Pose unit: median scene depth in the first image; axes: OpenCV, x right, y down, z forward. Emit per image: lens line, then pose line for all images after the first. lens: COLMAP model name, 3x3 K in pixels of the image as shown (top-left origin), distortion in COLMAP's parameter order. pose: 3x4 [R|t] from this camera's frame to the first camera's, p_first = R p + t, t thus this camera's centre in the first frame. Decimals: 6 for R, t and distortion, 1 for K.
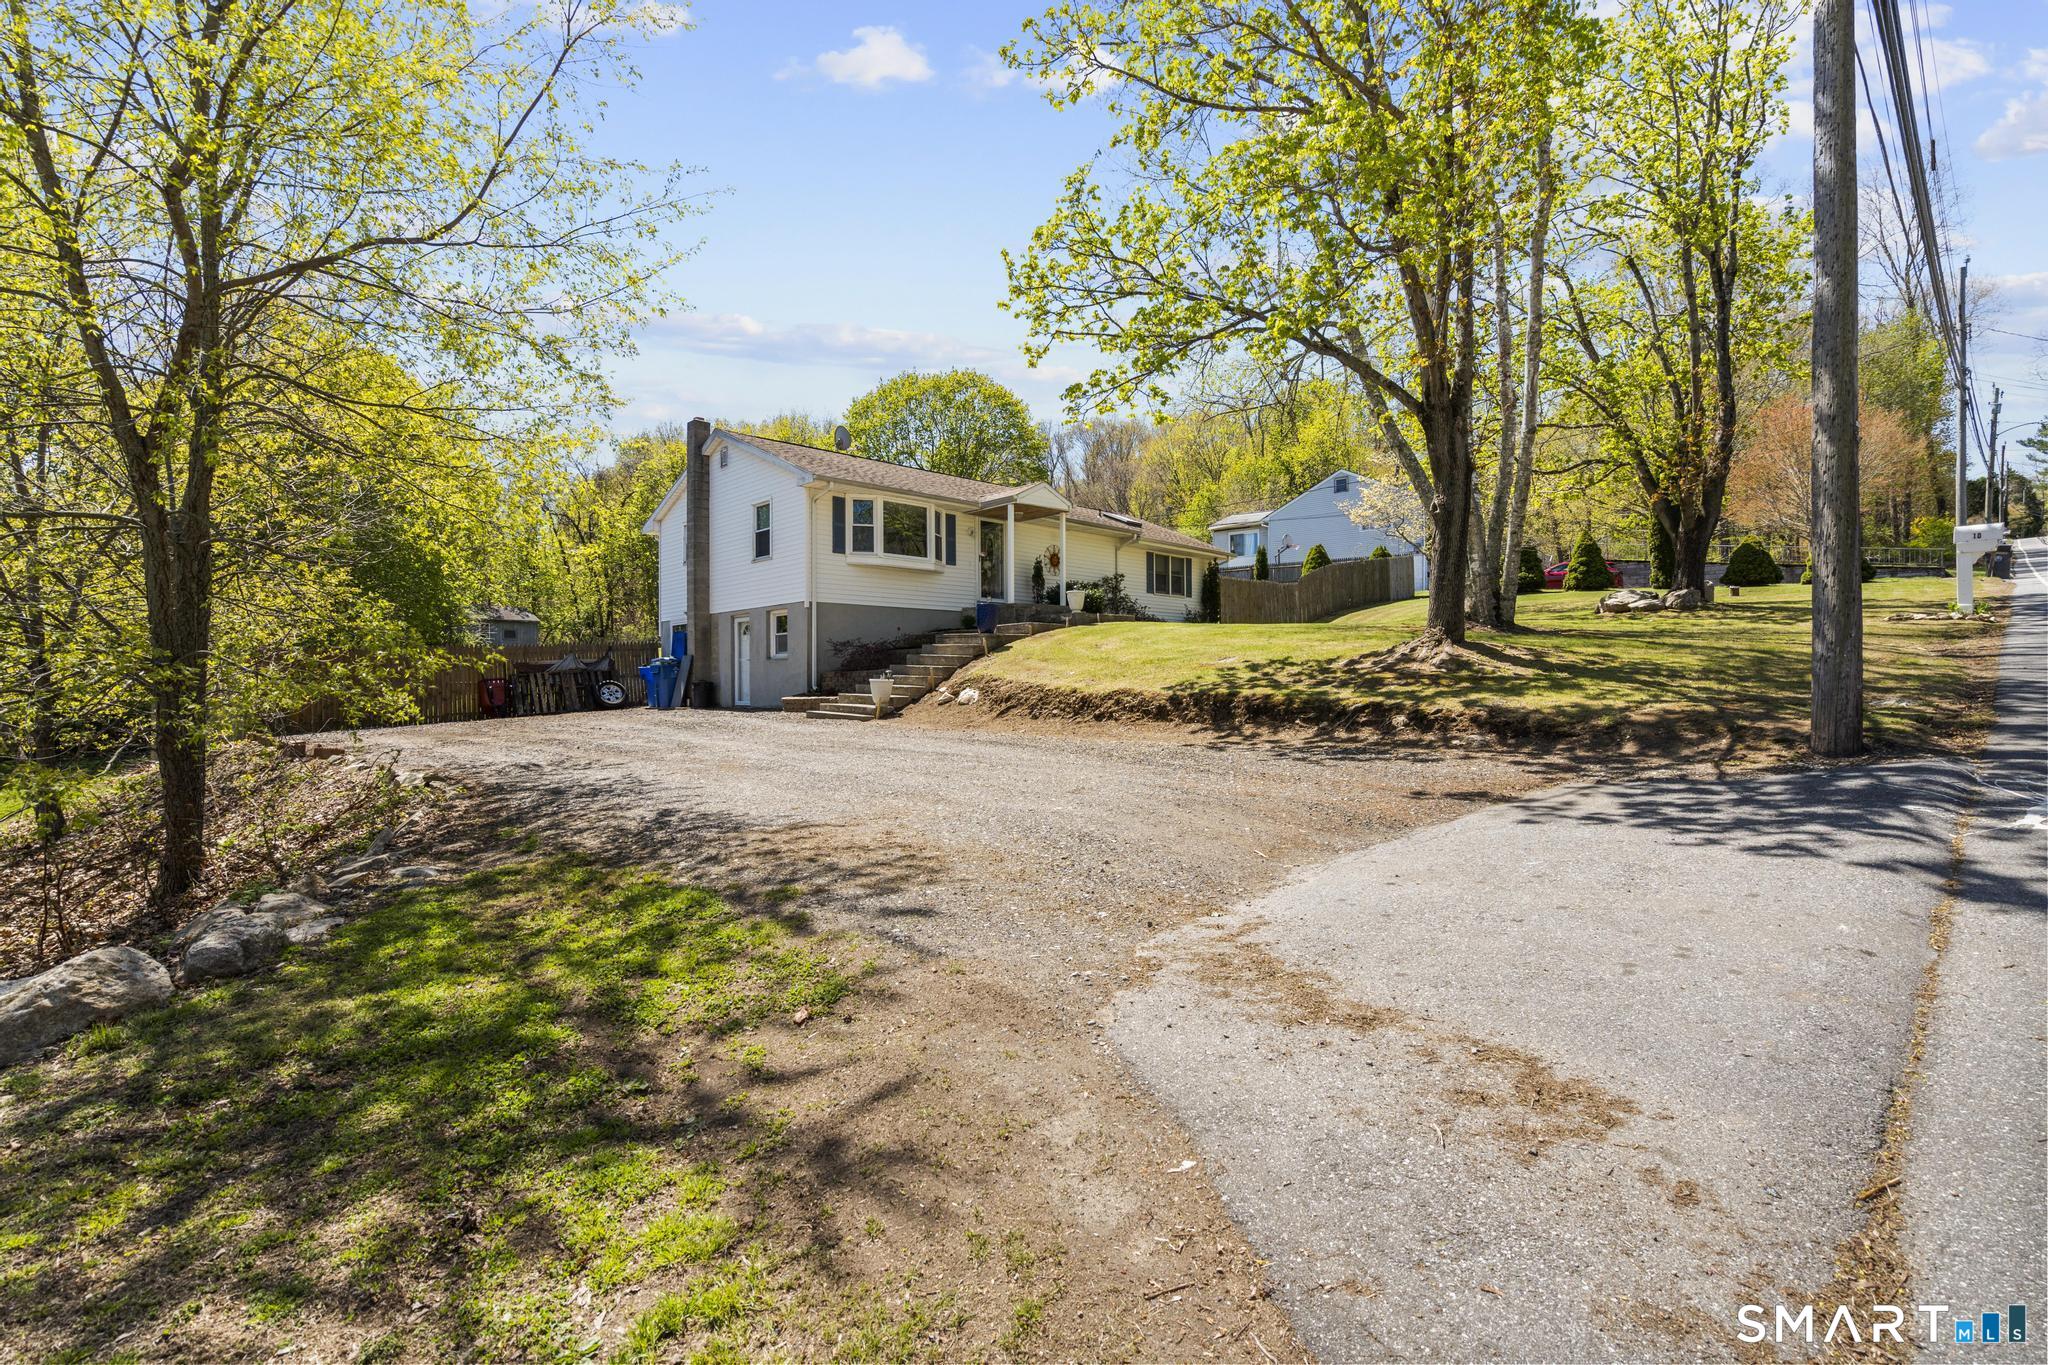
lens RADIAL K [[923.3, 0, 1013.1], [0, 923.3, 686.7], [0, 0, 1]] dist [-0.005423, 0.002549]
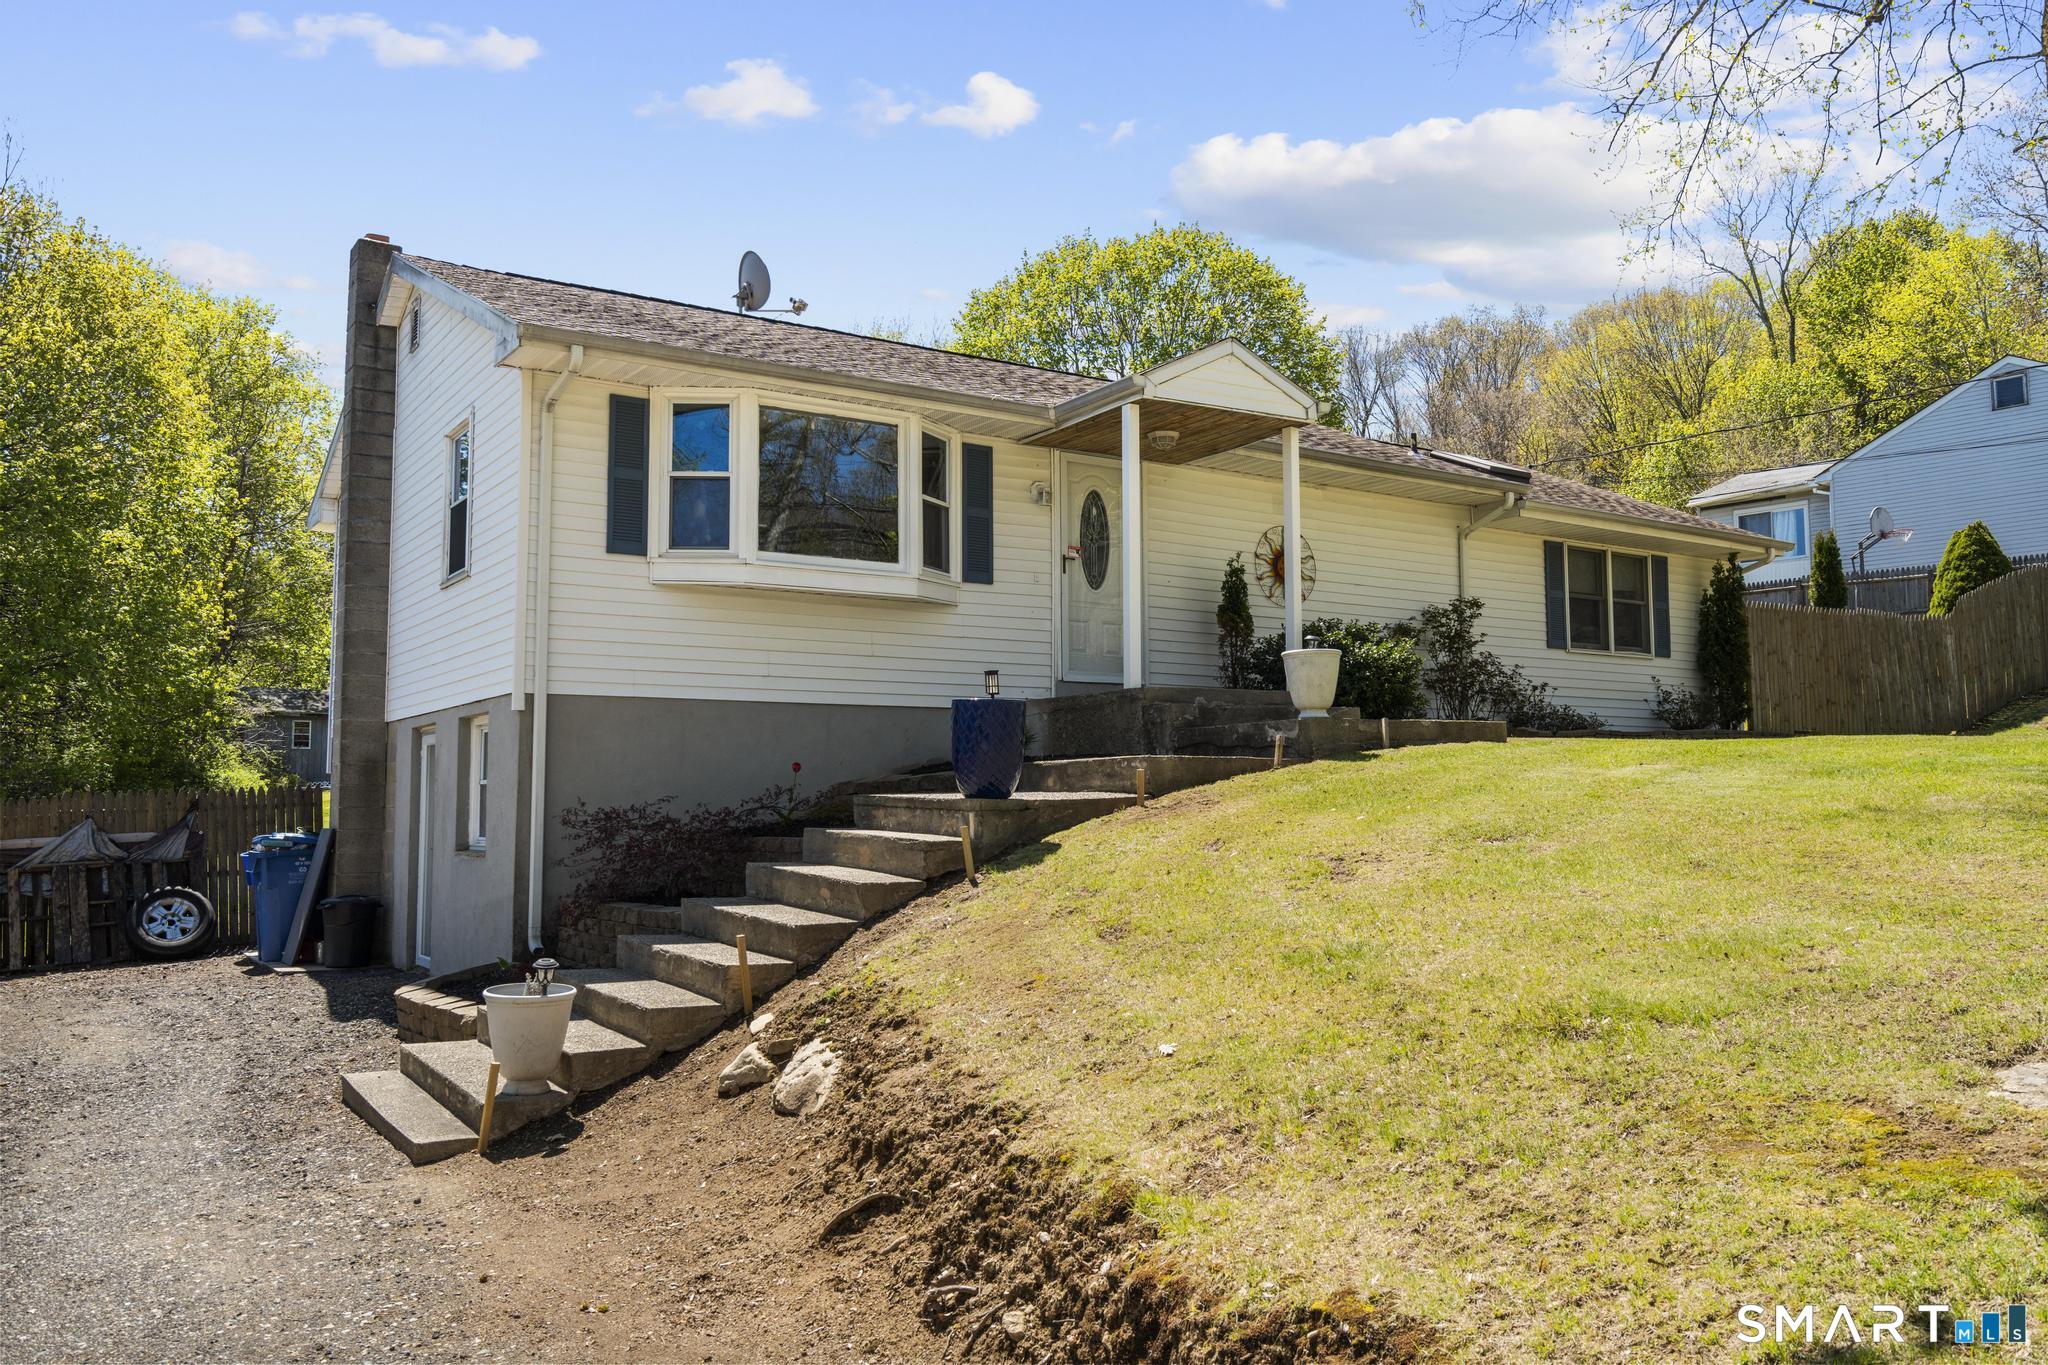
lens RADIAL K [[1594.5, 0, 1020.9], [0, 1594.5, 661.8], [0, 0, 1]] dist [0.001503, -0.001995]
pose [[0.983529, -0.015345, -0.180095, 0.059986], [-0.001427, 0.995700, -0.092630, -0.042099], [0.180742, 0.091361, 0.979278, 0.383469]]
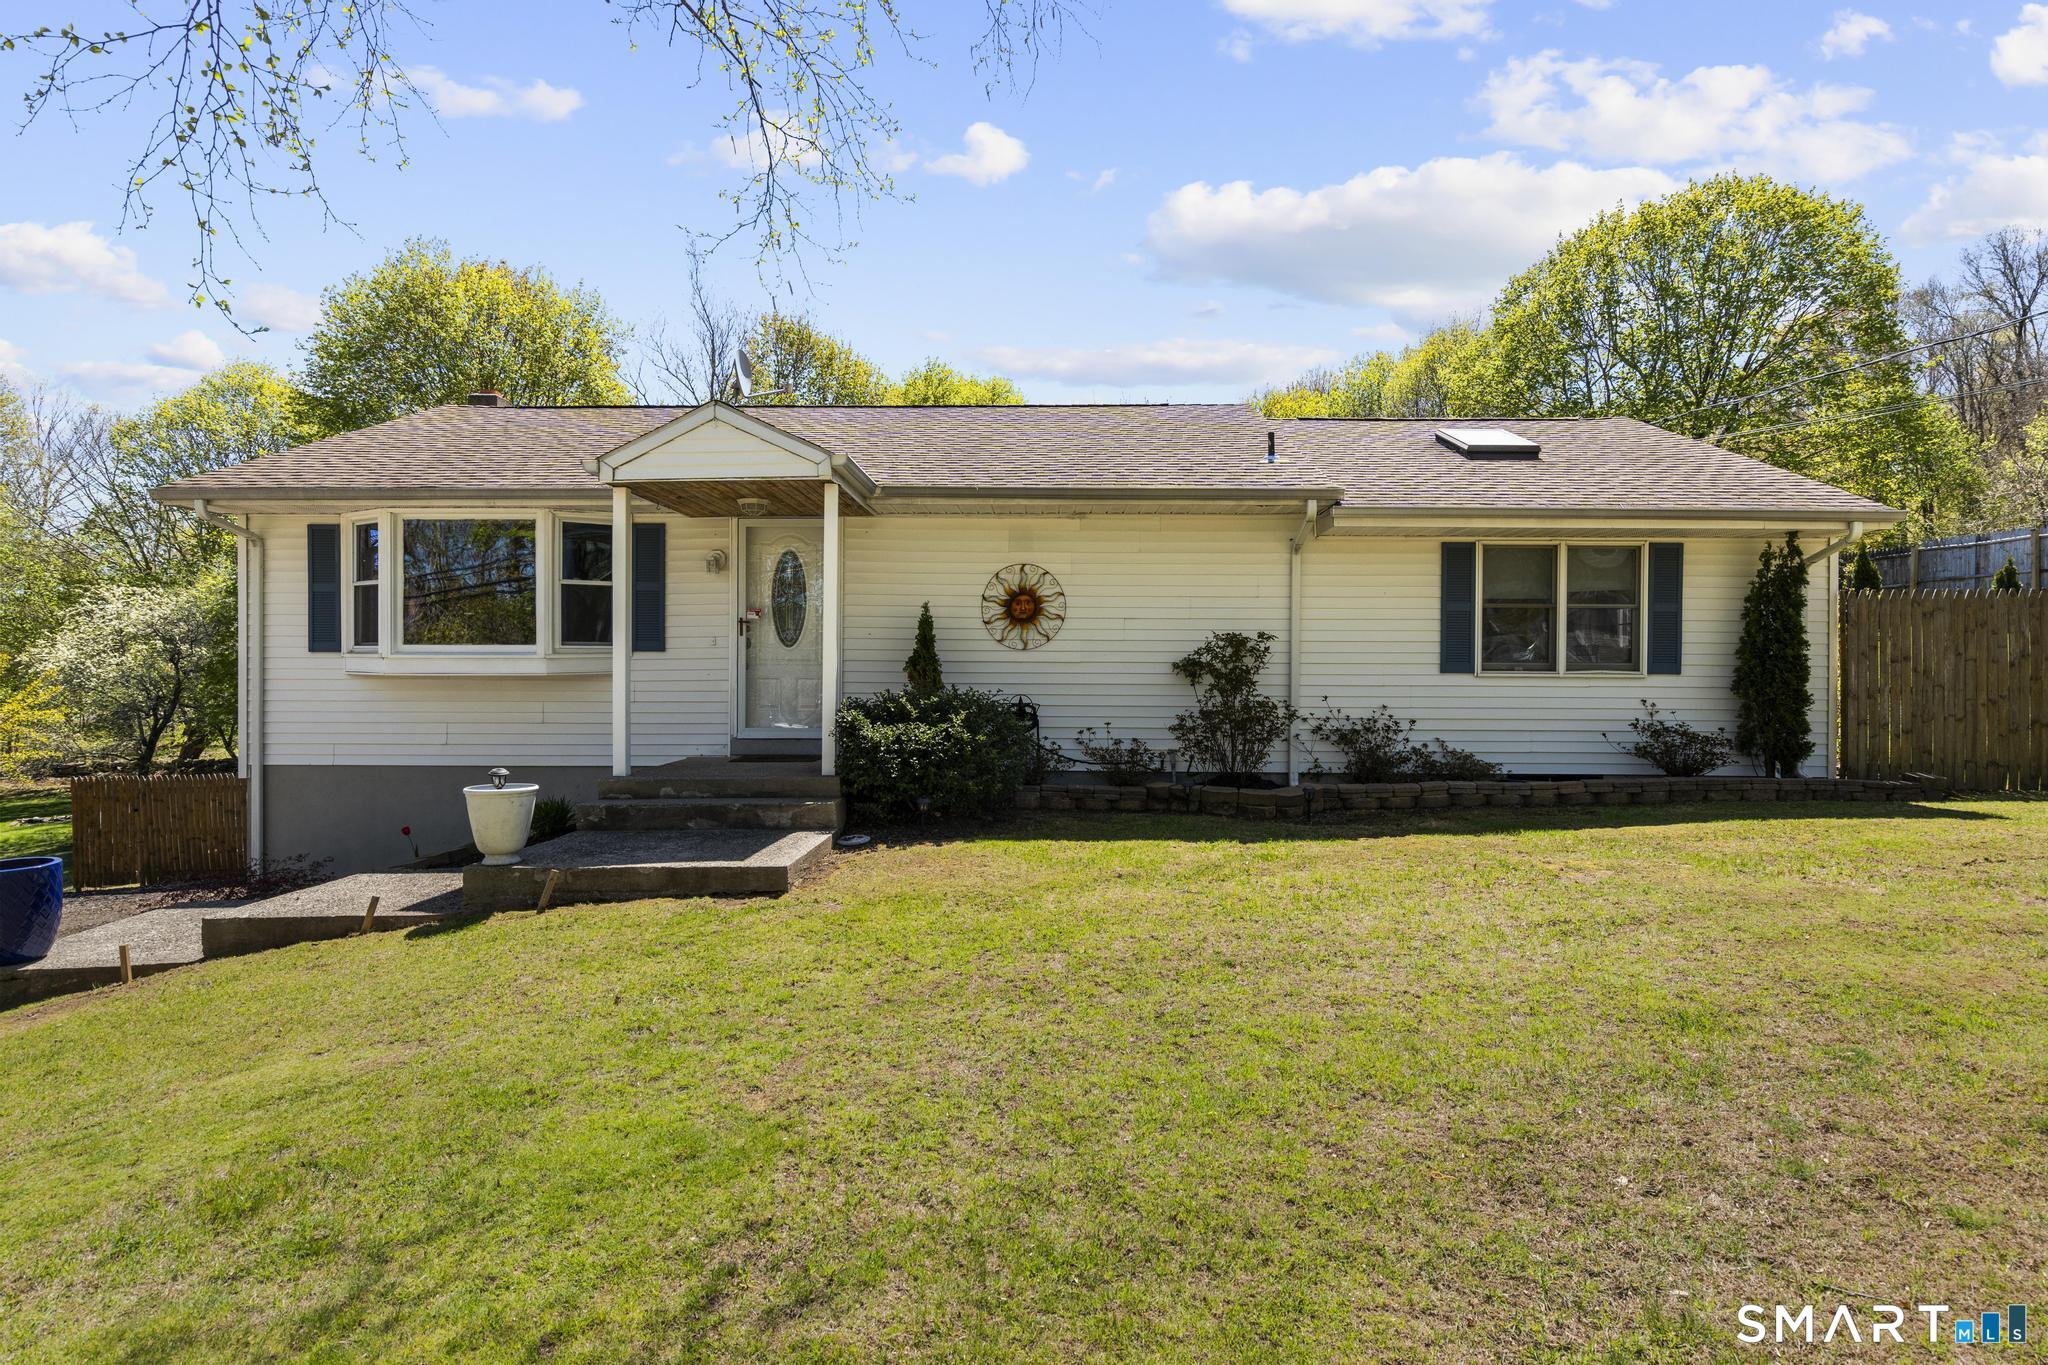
lens RADIAL K [[1044.2, 0, 1027.5], [0, 1044.2, 689.7], [0, 0, 1]] dist [-0.001382, 0.000386]
pose [[0.710369, 0.022610, -0.703466, 0.357036], [-0.007893, 0.999677, 0.024160, -0.124384], [0.703785, -0.011610, 0.710318, 0.775001]]
